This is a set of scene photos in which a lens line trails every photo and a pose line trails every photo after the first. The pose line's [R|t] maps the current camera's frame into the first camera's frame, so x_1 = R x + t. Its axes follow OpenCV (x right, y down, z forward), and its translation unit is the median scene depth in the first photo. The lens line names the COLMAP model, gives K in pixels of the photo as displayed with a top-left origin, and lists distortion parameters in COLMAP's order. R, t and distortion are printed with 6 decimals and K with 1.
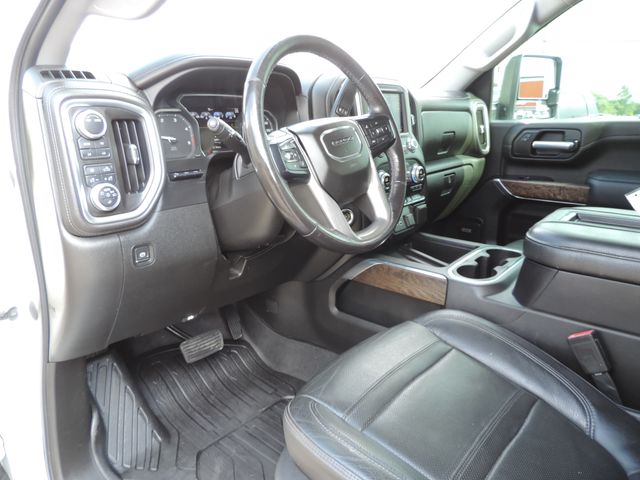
lens RADIAL K [[448.1, 0, 320.0], [0, 448.1, 240.0], [0, 0, 1]] dist [-0.023659, 0.002353]
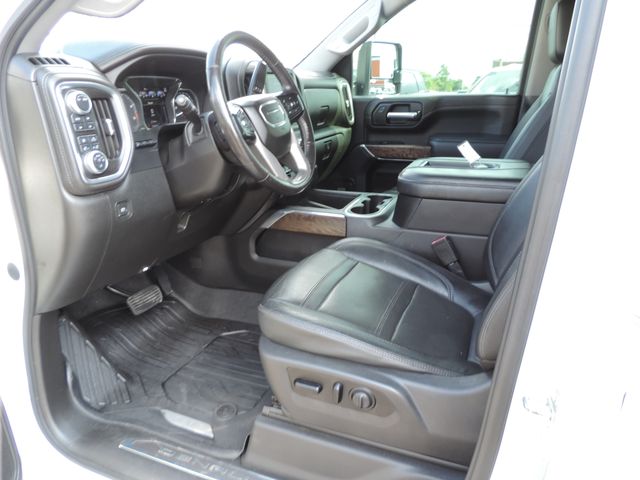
lens RADIAL K [[442.5, 0, 320.0], [0, 442.5, 240.0], [0, 0, 1]] dist [-0.041151, 0.000695]
pose [[0.949359, -0.106890, 0.295453, -0.189598], [0.092221, 0.993732, 0.063187, 0.068521], [-0.300355, -0.032740, 0.953266, -0.239792]]
